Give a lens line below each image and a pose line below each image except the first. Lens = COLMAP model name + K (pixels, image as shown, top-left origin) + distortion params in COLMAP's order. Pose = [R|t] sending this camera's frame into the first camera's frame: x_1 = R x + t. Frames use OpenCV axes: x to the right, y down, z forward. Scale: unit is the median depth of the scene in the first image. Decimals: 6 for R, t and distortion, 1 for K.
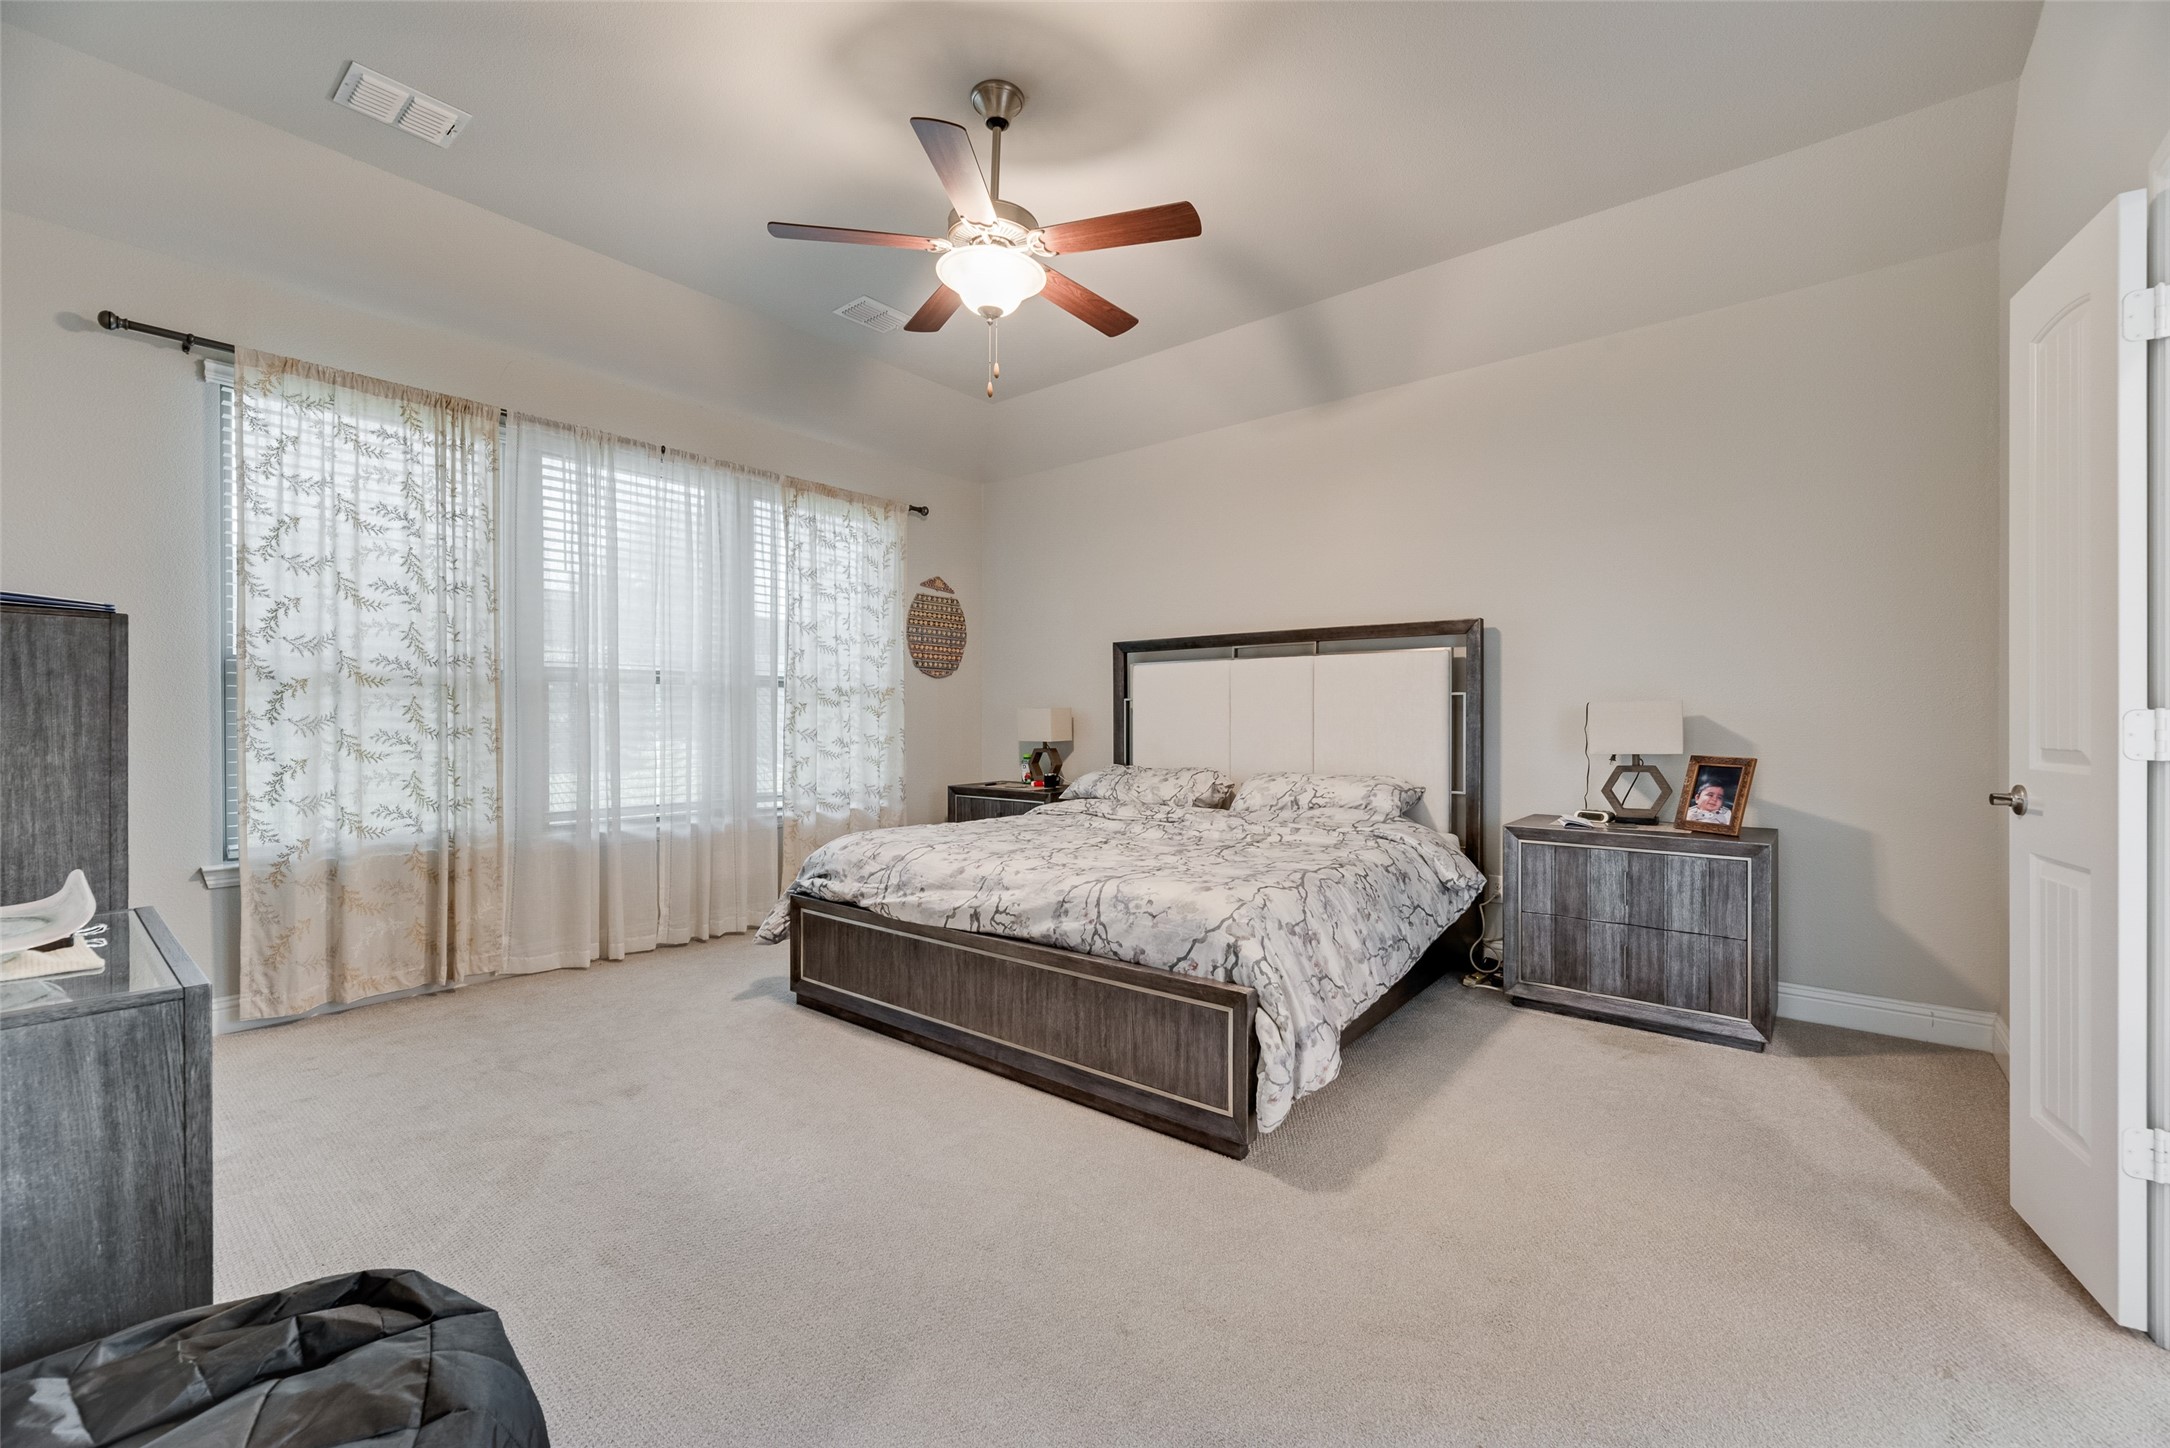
lens RADIAL K [[882.8, 0, 1090.0], [0, 882.8, 727.8], [0, 0, 1]] dist [0.001270, 0.000582]
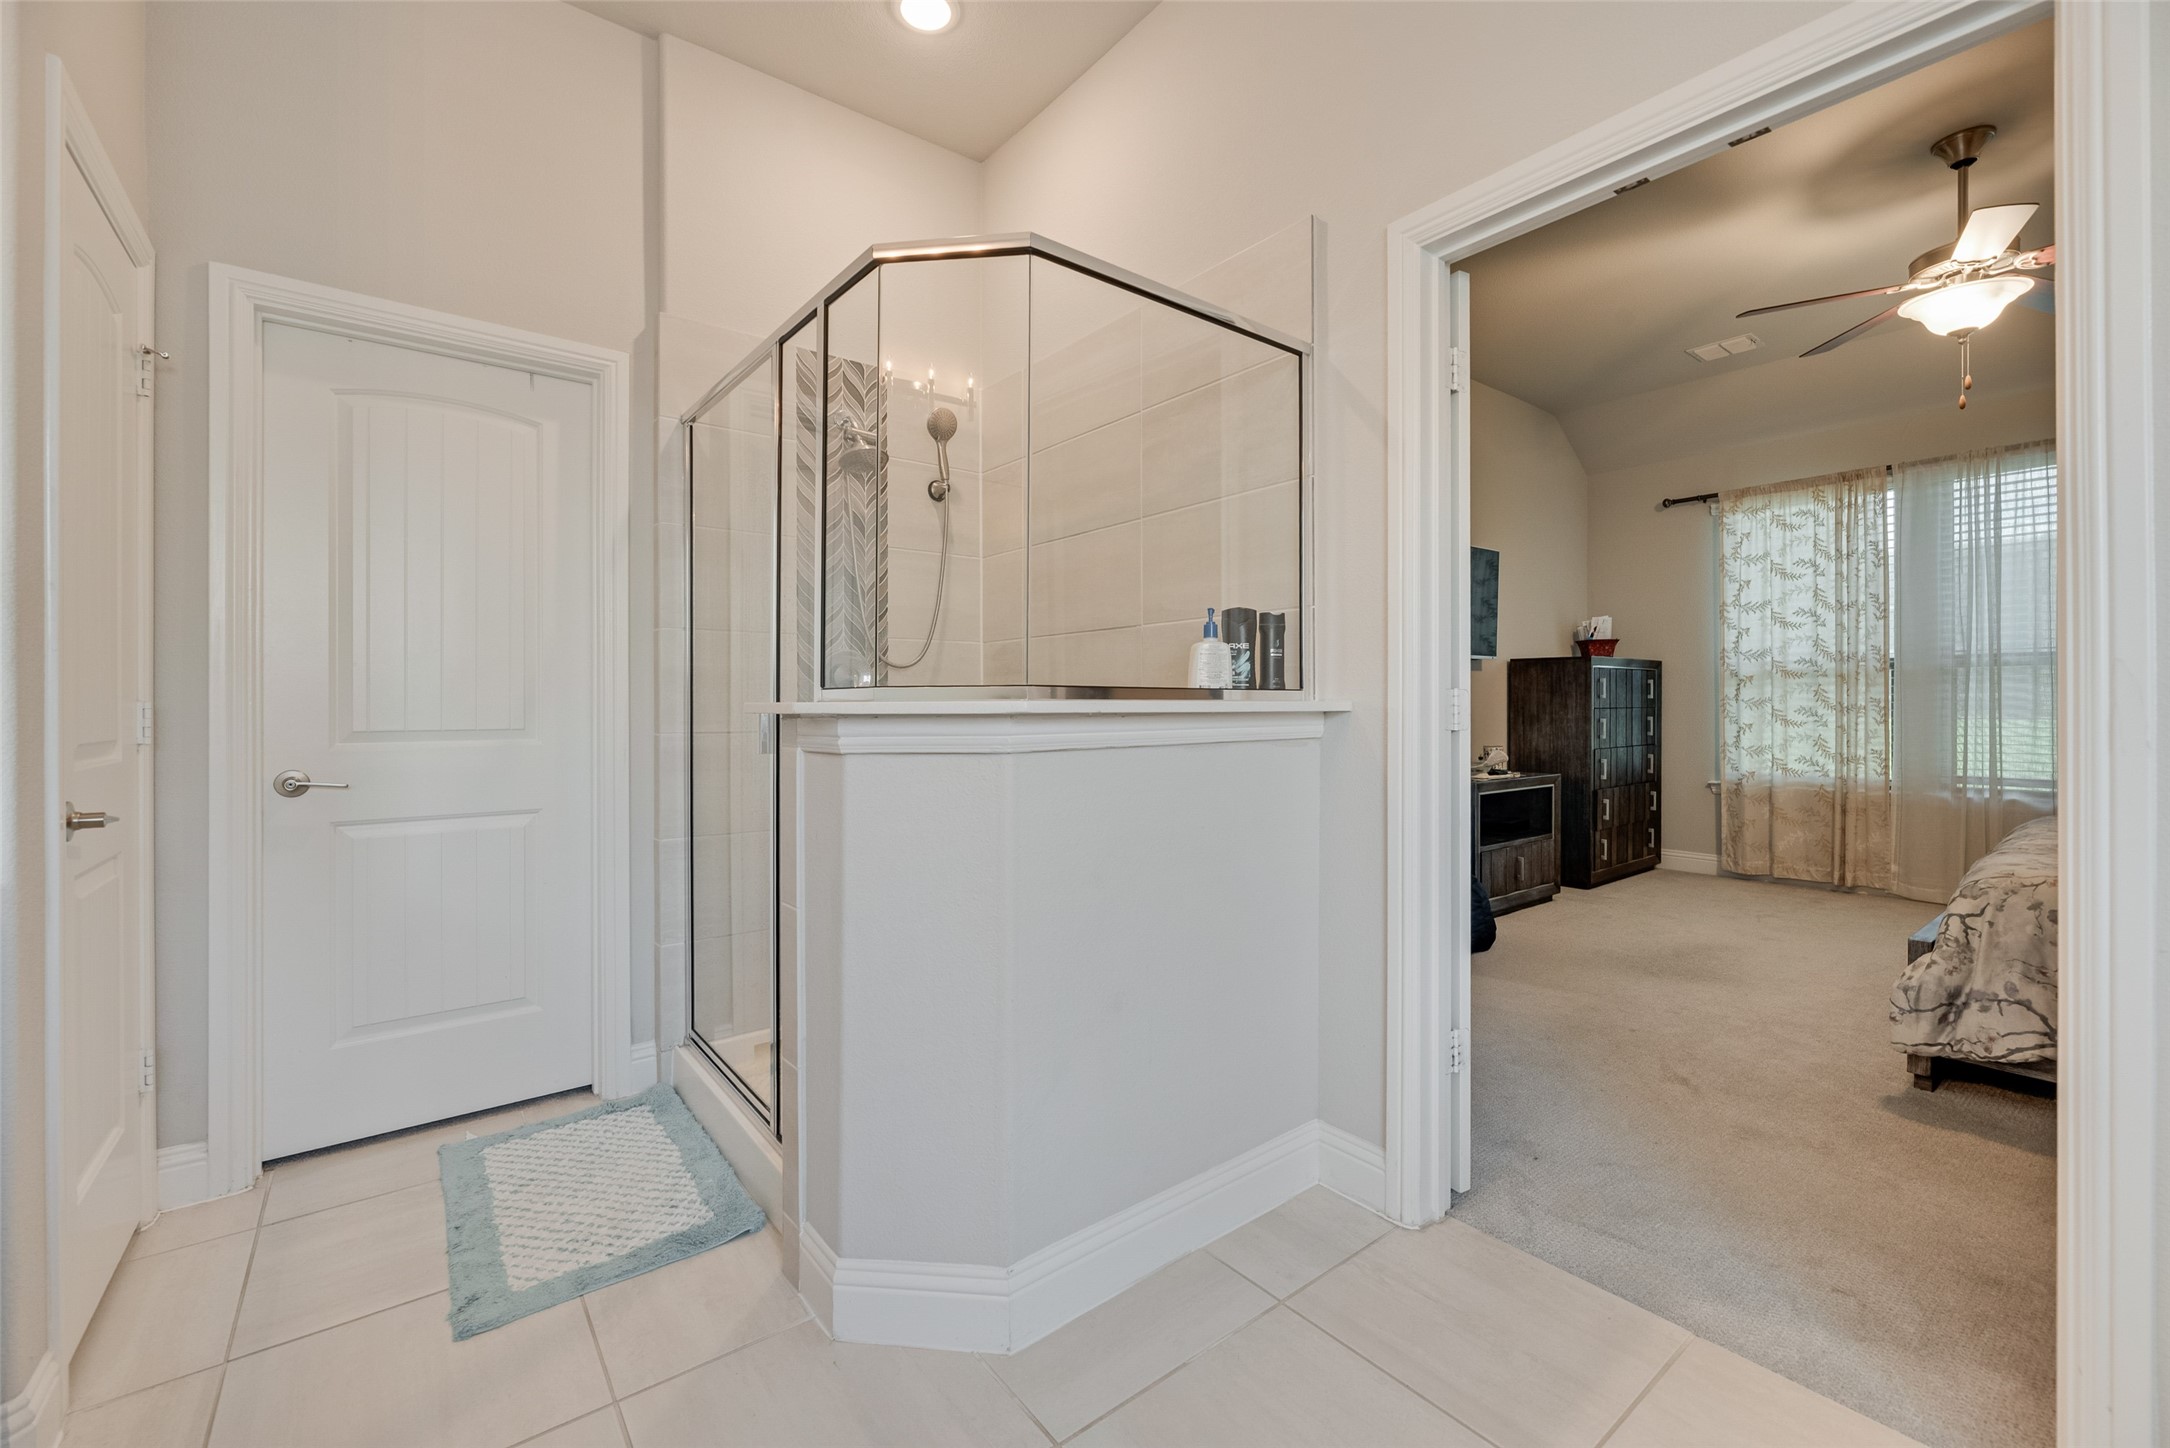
lens RADIAL K [[882.8, 0, 1088.3], [0, 882.8, 709.6], [0, 0, 1]] dist [0.001270, 0.000582]
pose [[-0.219330, 0.004853, -0.975639, 0.974718], [-0.004852, 0.999970, 0.006065, 0.004647], [0.975639, 0.006064, -0.219300, 0.133142]]
